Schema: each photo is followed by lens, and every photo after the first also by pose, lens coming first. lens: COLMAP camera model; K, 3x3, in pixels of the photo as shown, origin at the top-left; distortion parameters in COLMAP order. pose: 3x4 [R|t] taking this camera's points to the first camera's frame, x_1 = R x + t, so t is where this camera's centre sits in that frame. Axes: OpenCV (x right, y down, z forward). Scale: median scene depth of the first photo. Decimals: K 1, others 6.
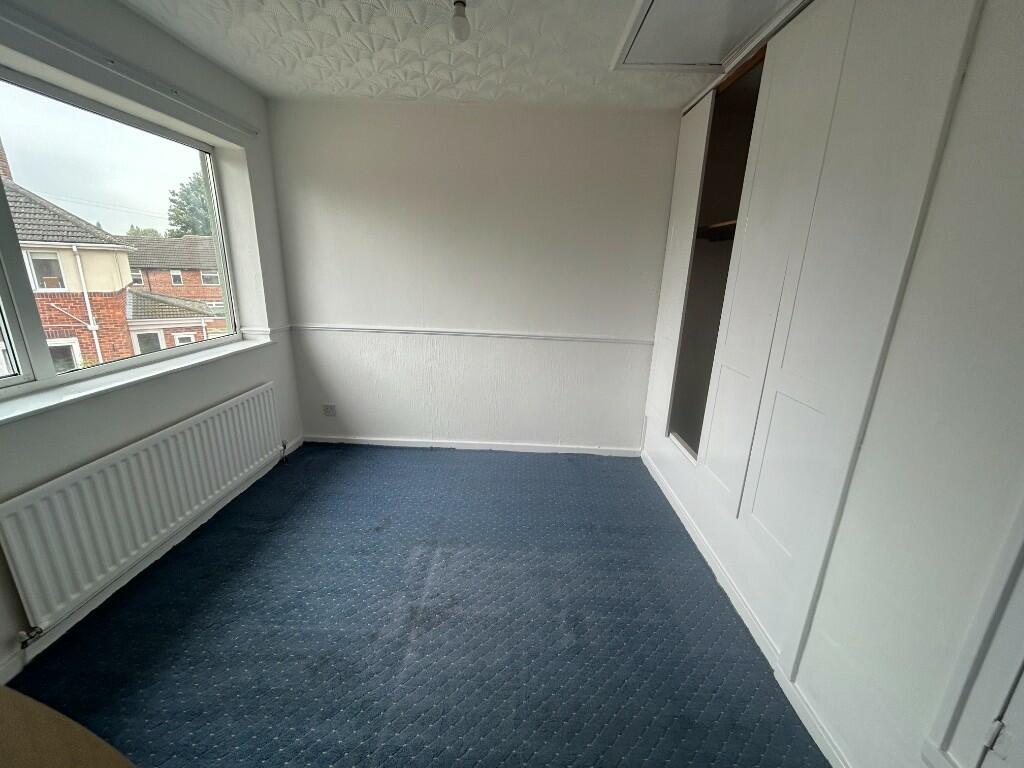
lens RADIAL K [[416.1, 0, 513.9], [0, 416.1, 382.6], [0, 0, 1]] dist [-0.001473, -0.000135]
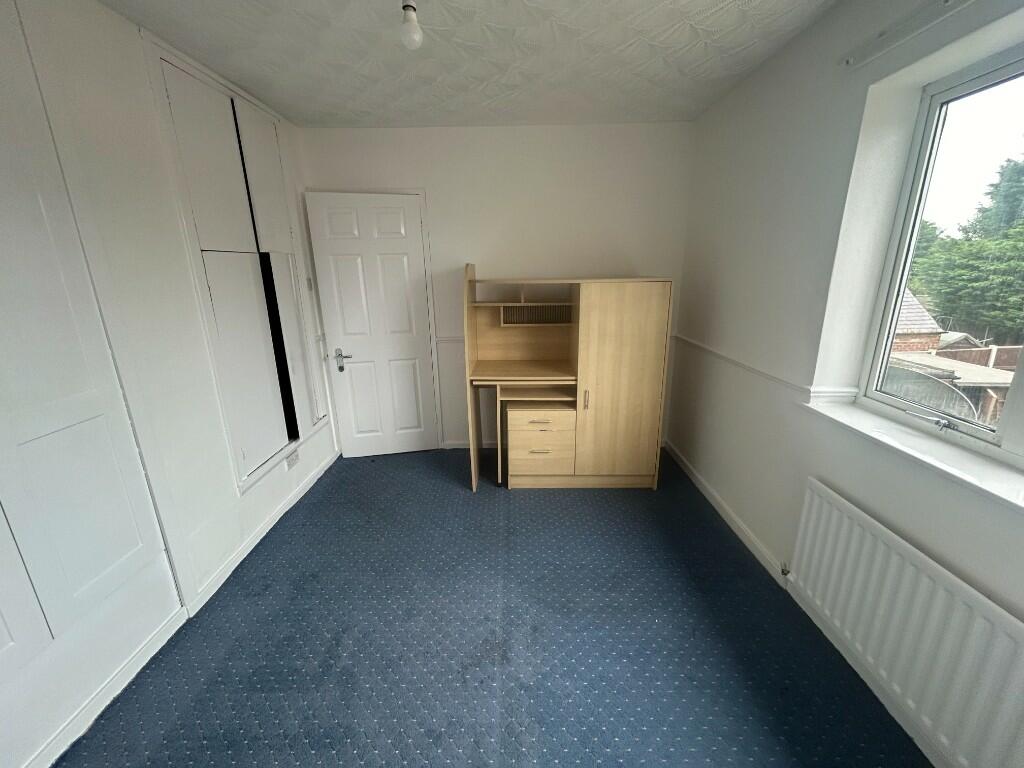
lens RADIAL K [[416.1, 0, 513.9], [0, 416.1, 382.6], [0, 0, 1]] dist [-0.001473, -0.000135]
pose [[-0.999214, -0.012644, -0.037576, -0.235038], [-0.031329, 0.832653, 0.552909, -0.504456], [0.024296, 0.553651, -0.832394, 1.538144]]
